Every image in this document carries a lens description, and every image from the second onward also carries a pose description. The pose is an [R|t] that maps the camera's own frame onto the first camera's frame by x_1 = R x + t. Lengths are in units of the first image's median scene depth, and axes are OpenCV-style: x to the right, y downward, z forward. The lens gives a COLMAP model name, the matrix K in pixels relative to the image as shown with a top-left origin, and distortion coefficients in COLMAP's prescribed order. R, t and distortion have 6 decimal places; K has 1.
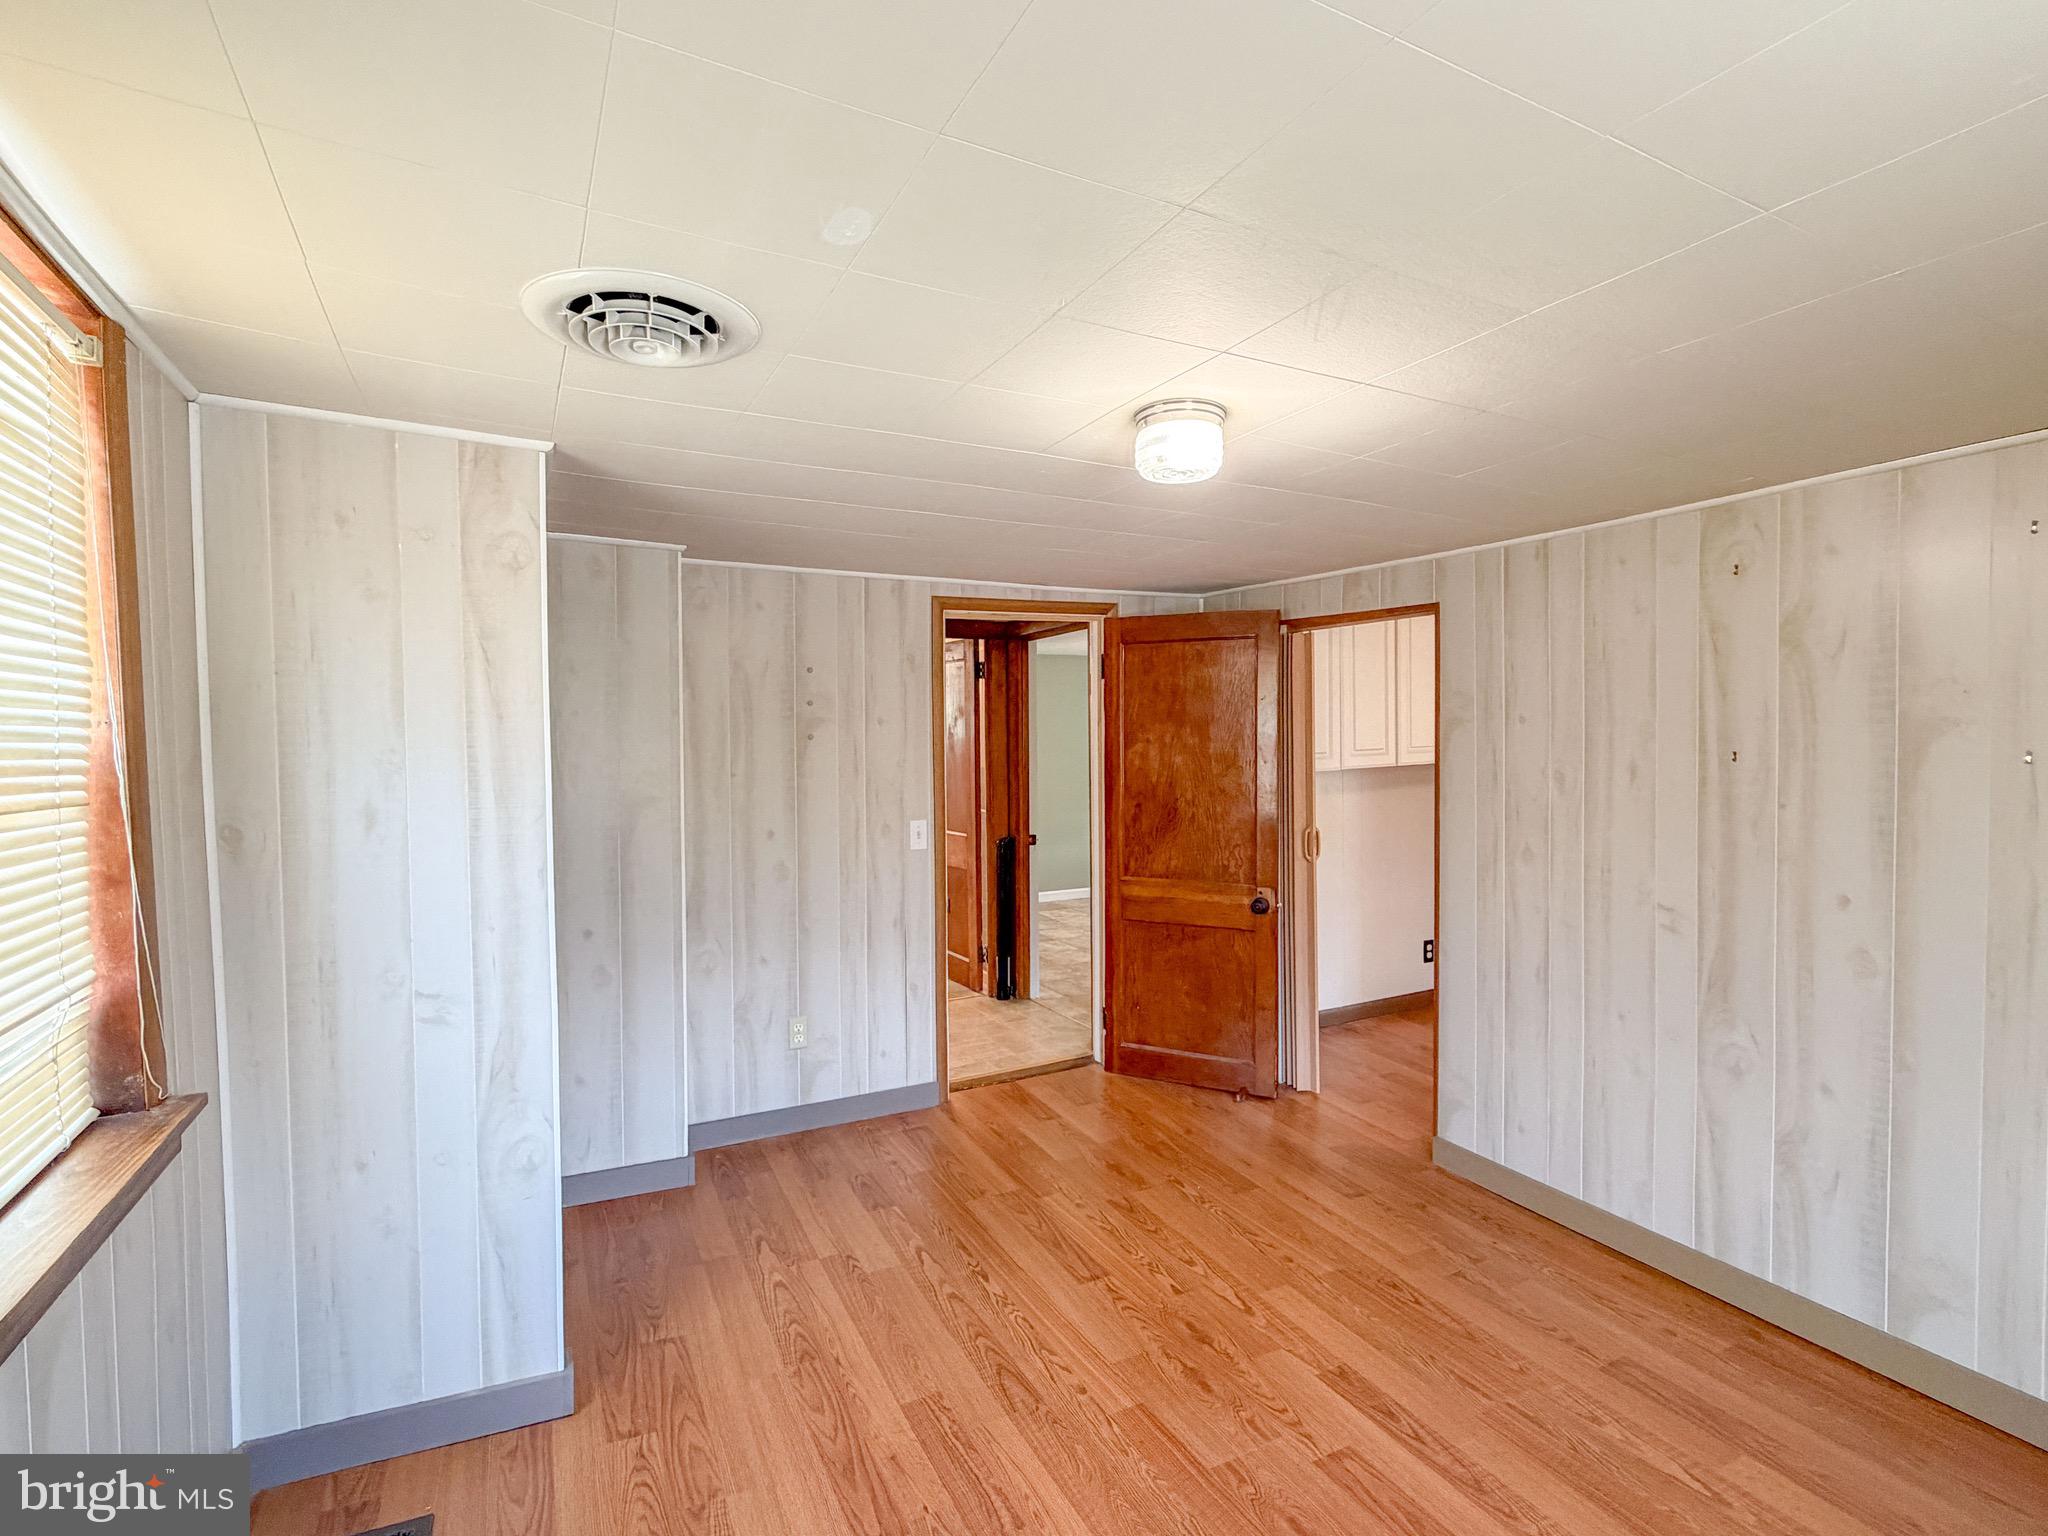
lens RADIAL K [[1026.6, 0, 1018.8], [0, 1026.6, 768.0], [0, 0, 1]] dist [-0.002192, -0.000516]
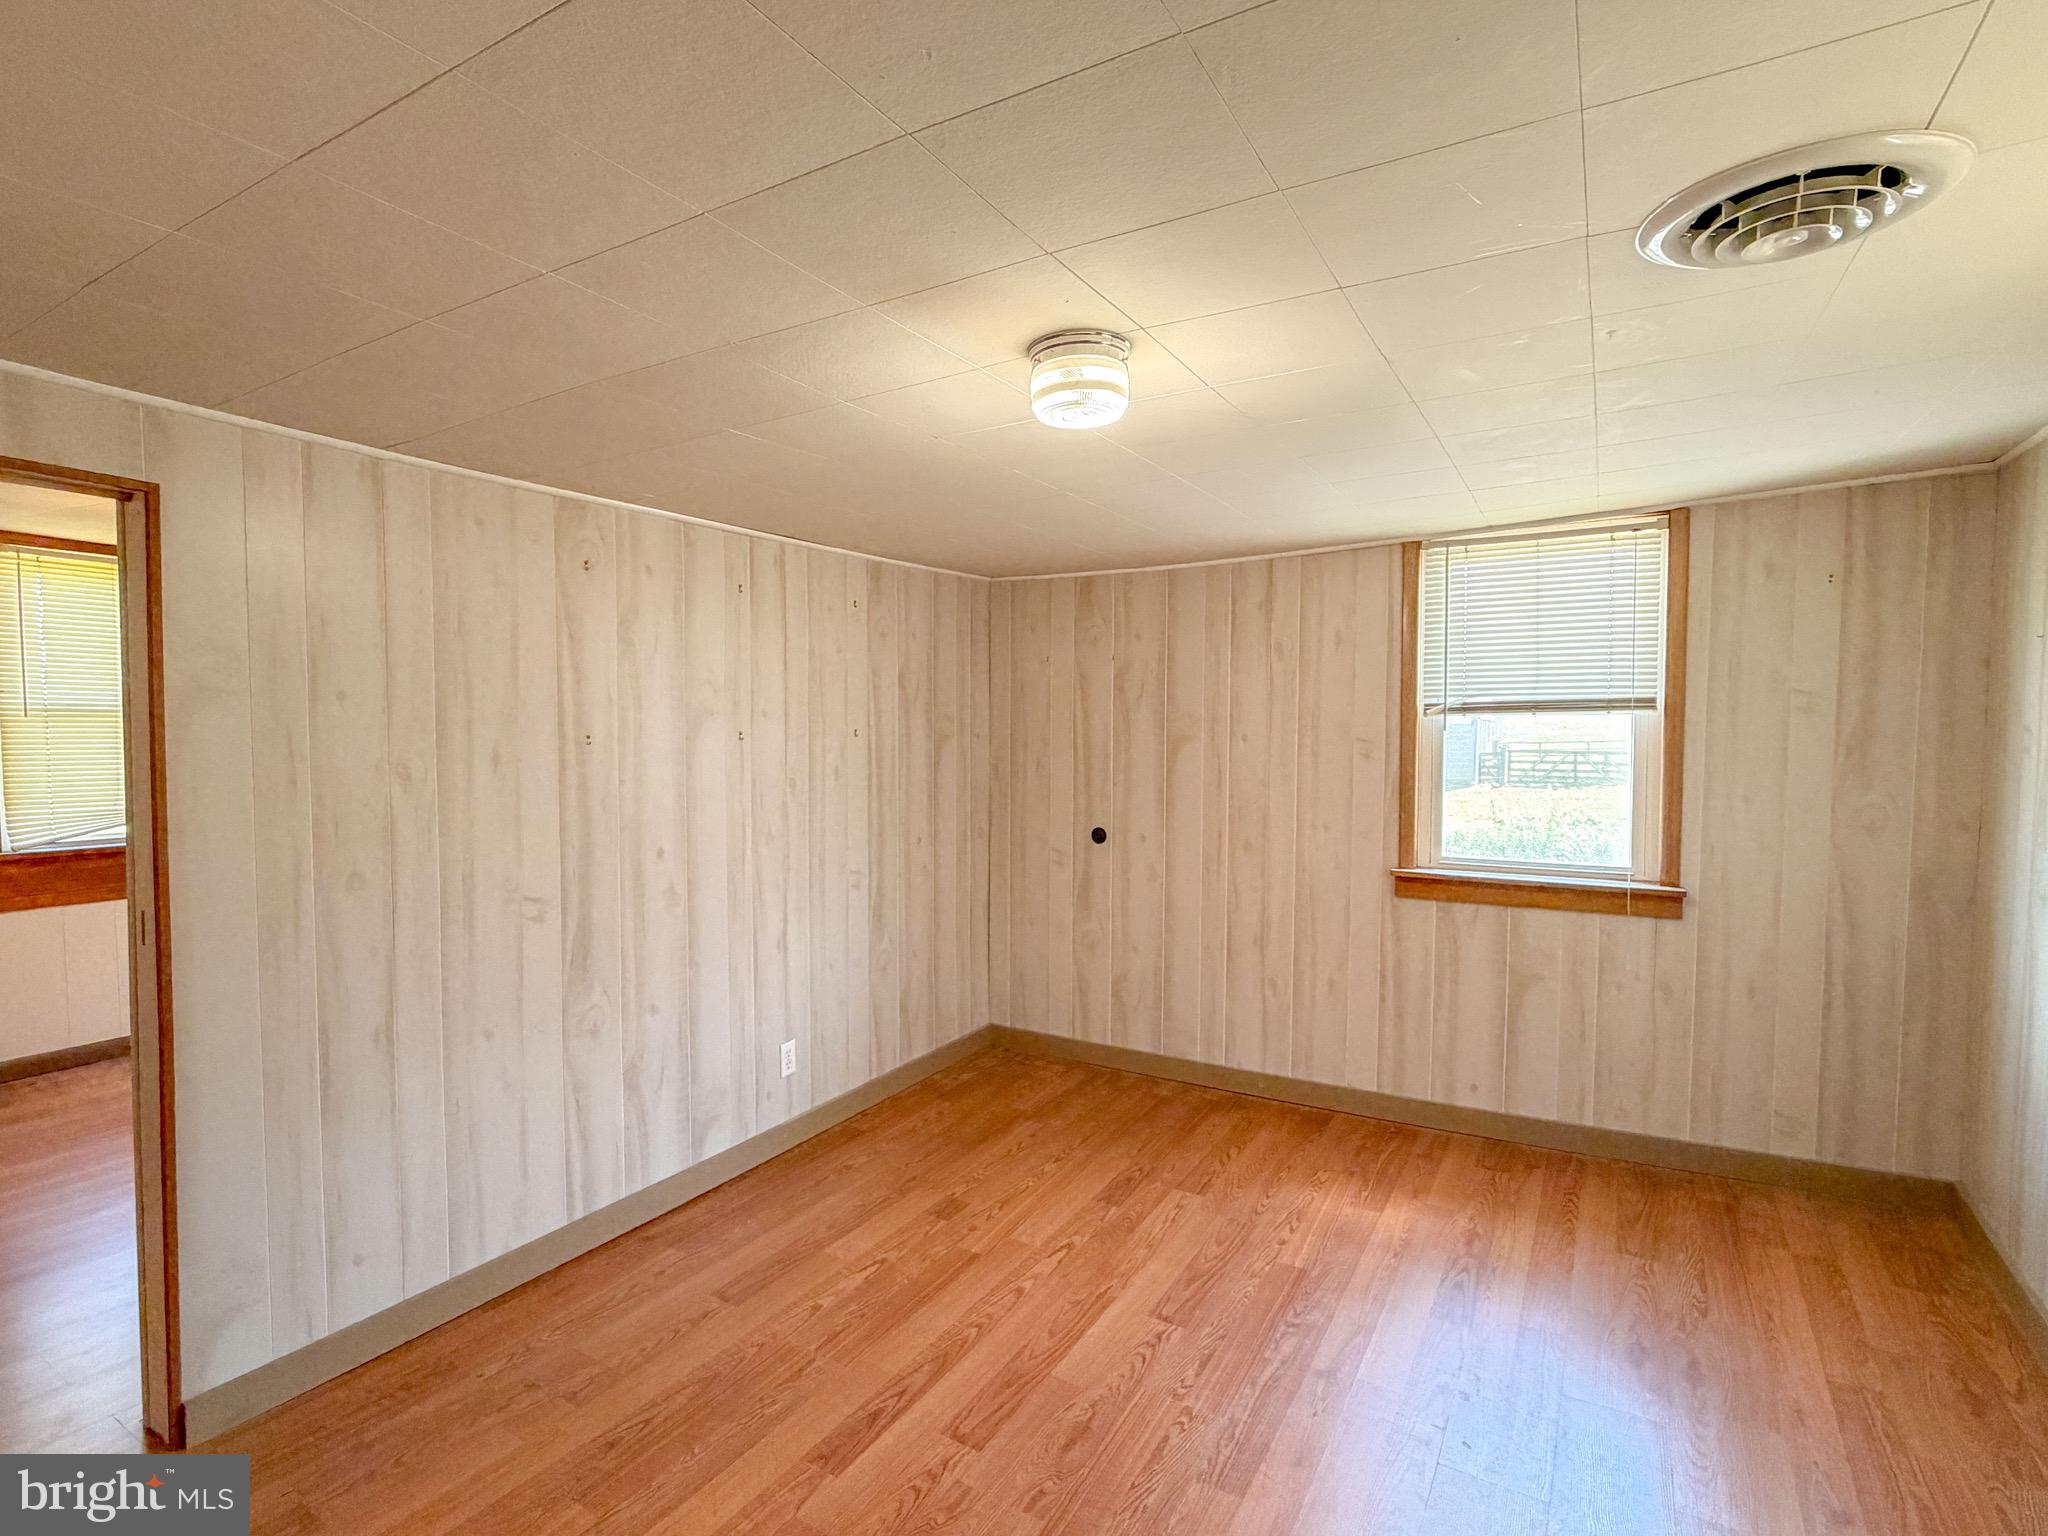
lens RADIAL K [[1026.6, 0, 1008.8], [0, 1026.6, 763.4], [0, 0, 1]] dist [-0.002192, -0.000516]
pose [[-0.546506, -0.026673, 0.837030, -0.456431], [0.027471, 0.998384, 0.049750, -0.028723], [-0.837004, 0.050183, -0.544890, 1.258623]]
